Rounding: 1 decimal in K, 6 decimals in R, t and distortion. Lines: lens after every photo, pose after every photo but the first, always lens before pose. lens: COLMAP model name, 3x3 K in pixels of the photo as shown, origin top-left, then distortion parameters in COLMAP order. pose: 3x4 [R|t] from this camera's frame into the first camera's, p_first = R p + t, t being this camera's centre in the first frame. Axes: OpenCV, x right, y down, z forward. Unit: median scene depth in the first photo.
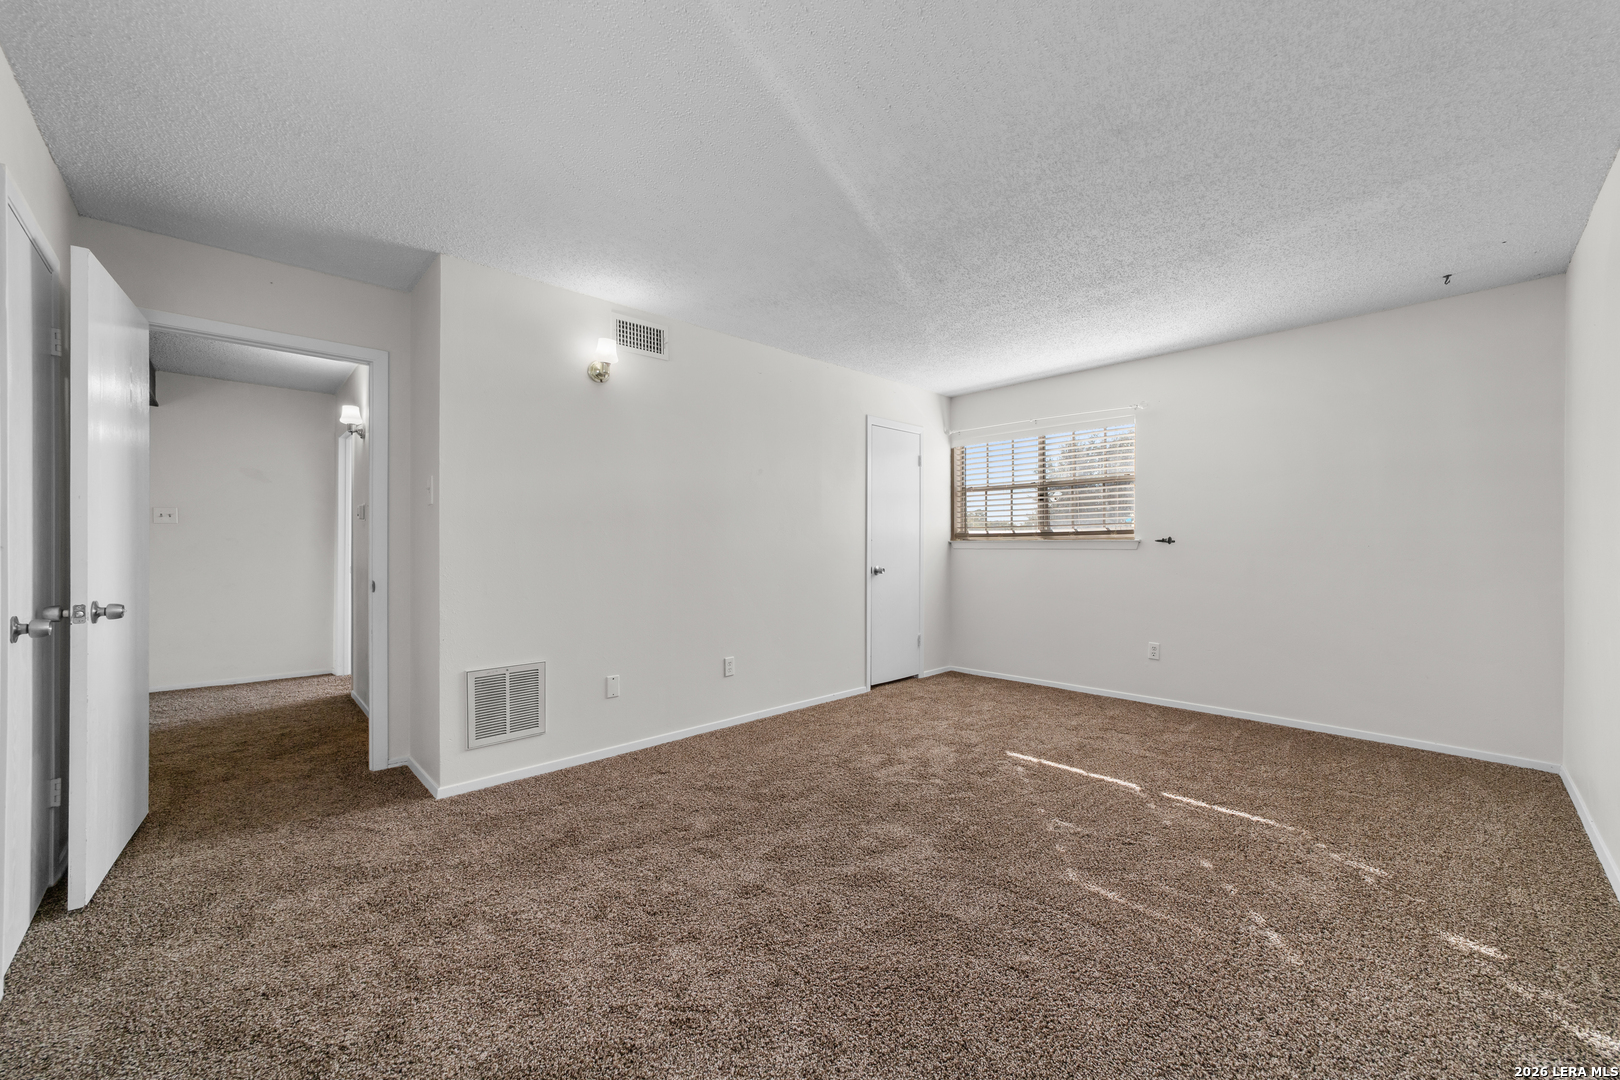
lens RADIAL K [[617.3, 0, 825.8], [0, 617.3, 543.0], [0, 0, 1]] dist [-0.016409, 0.008035]
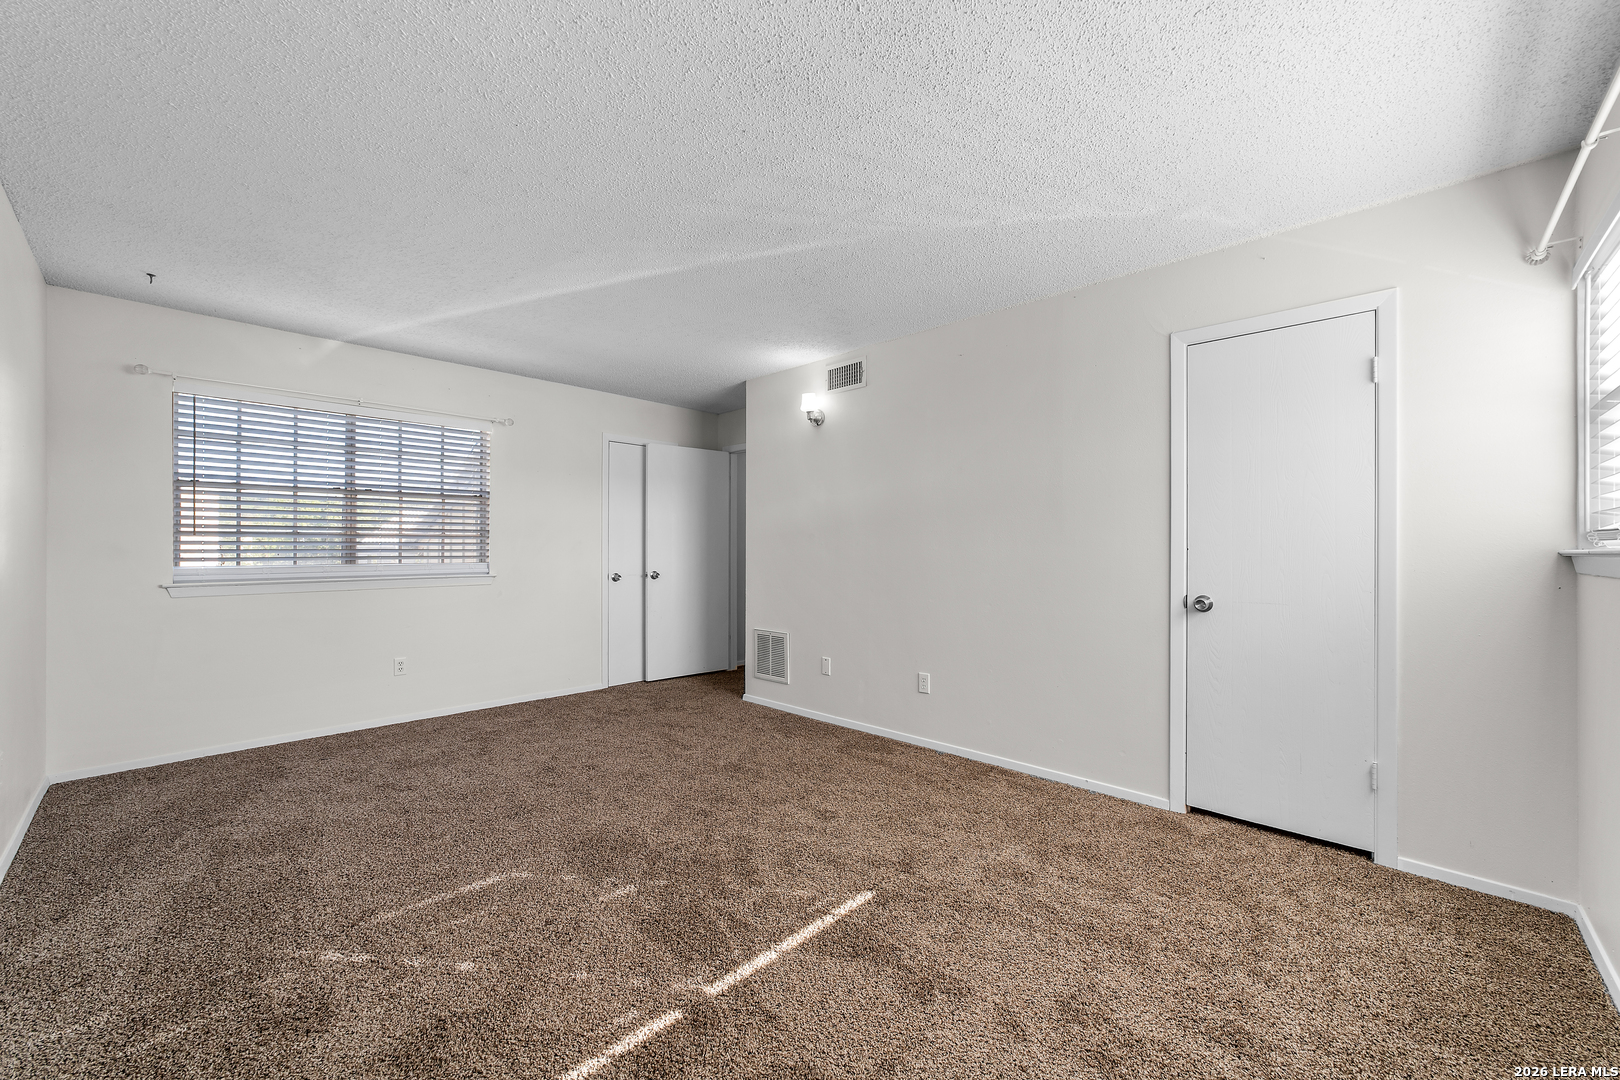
lens RADIAL K [[623.7, 0, 790.7], [0, 623.7, 542.7], [0, 0, 1]] dist [-0.017280, 0.008017]
pose [[0.023065, -0.007234, -0.999708, 0.928669], [-0.003592, 0.999967, -0.007319, -0.006739], [0.999728, 0.003760, 0.023039, 0.909501]]
